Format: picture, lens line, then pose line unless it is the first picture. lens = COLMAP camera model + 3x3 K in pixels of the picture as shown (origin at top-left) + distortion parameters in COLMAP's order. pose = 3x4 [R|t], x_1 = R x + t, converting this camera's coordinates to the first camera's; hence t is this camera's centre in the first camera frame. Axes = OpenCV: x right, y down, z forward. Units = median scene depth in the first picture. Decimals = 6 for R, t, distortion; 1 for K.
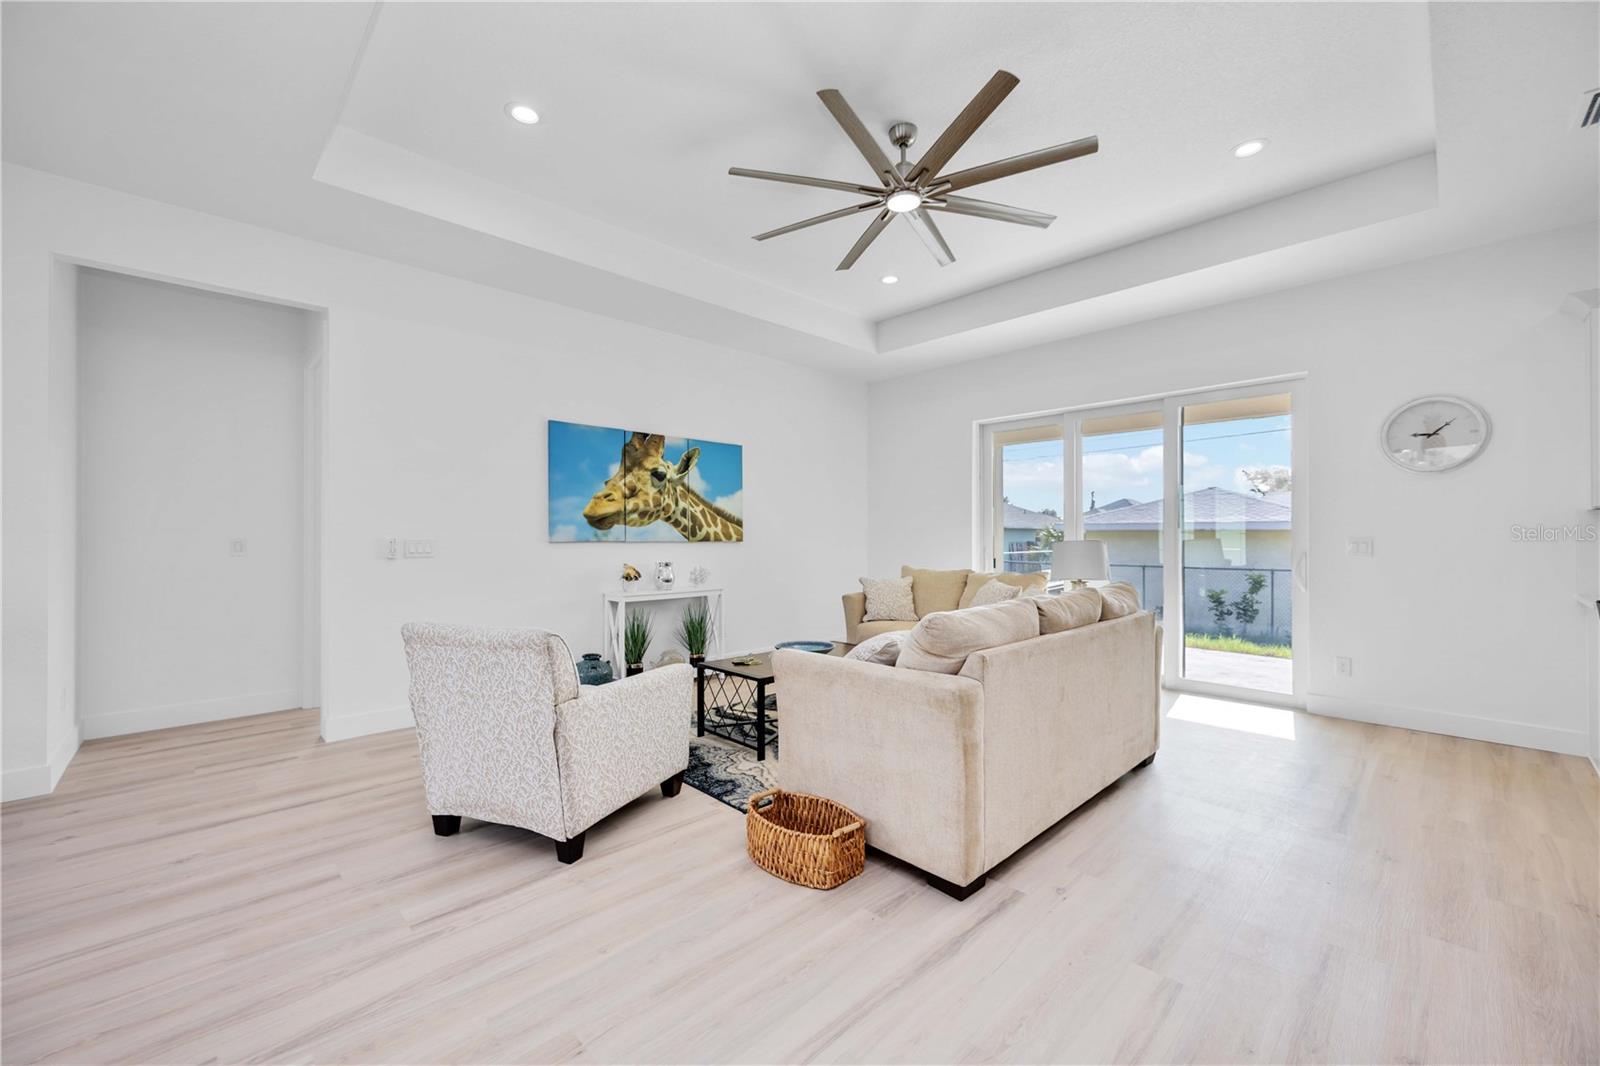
lens RADIAL K [[638.3, 0, 801.0], [0, 638.3, 530.1], [0, 0, 1]] dist [0.005395, -0.000042]
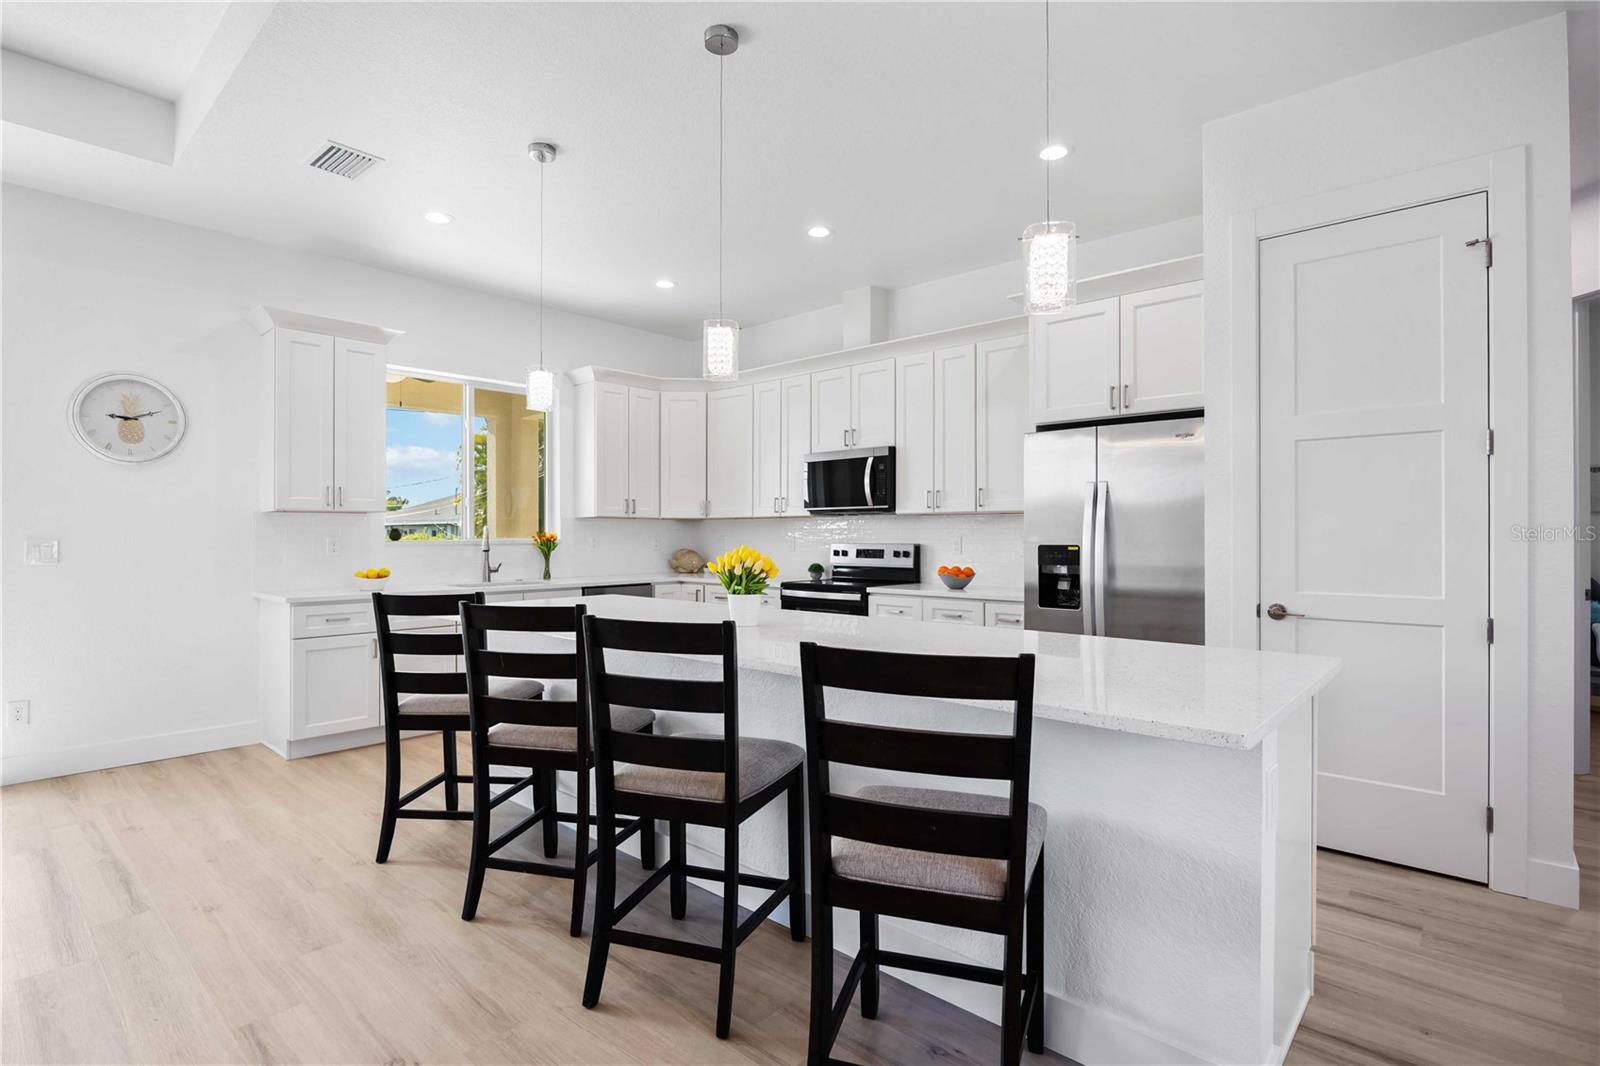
lens RADIAL K [[778.7, 0, 805.1], [0, 778.7, 532.9], [0, 0, 1]] dist [-0.010921, 0.000294]
pose [[-0.069399, 0.003351, 0.997583, -0.085240], [-0.008664, 0.999955, -0.003961, 0.000481], [-0.997551, -0.008918, -0.069367, 0.128566]]
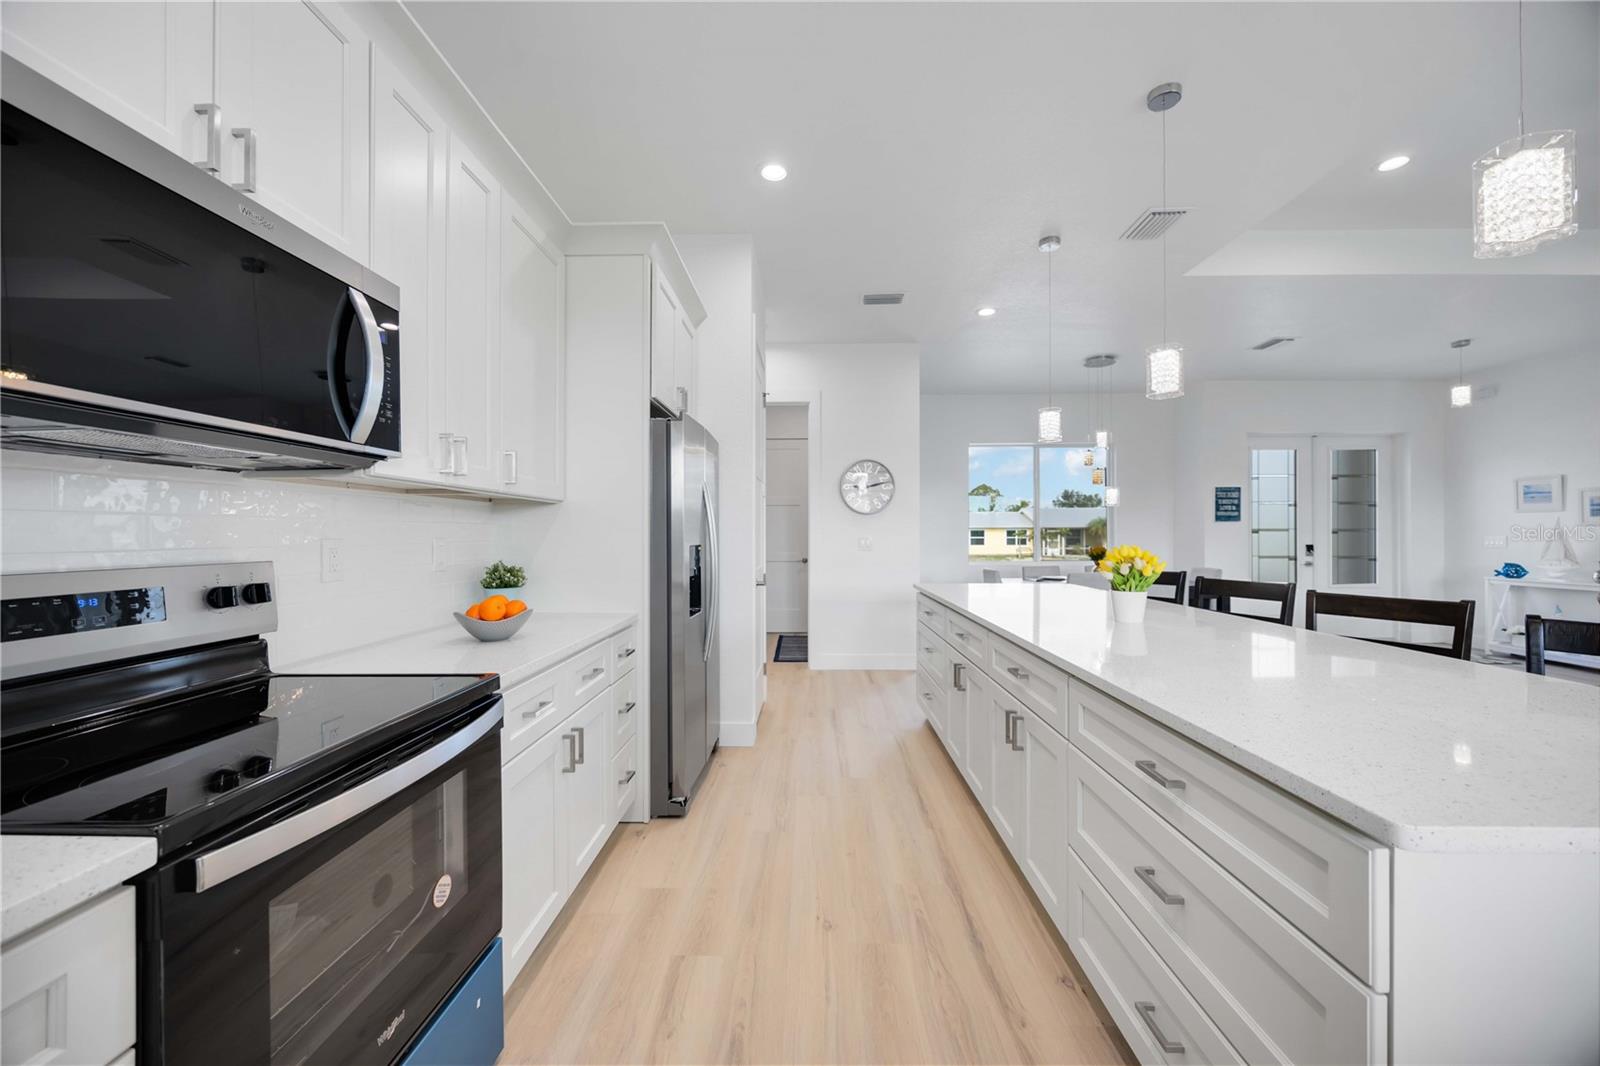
lens RADIAL K [[606.6, 0, 801.8], [0, 606.6, 531.3], [0, 0, 1]] dist [-0.001049, -0.000231]
pose [[-0.708568, -0.001960, -0.705640, 0.948065], [0.007543, 0.999918, -0.010352, 0.000751], [0.705602, -0.012658, -0.708495, 0.277934]]
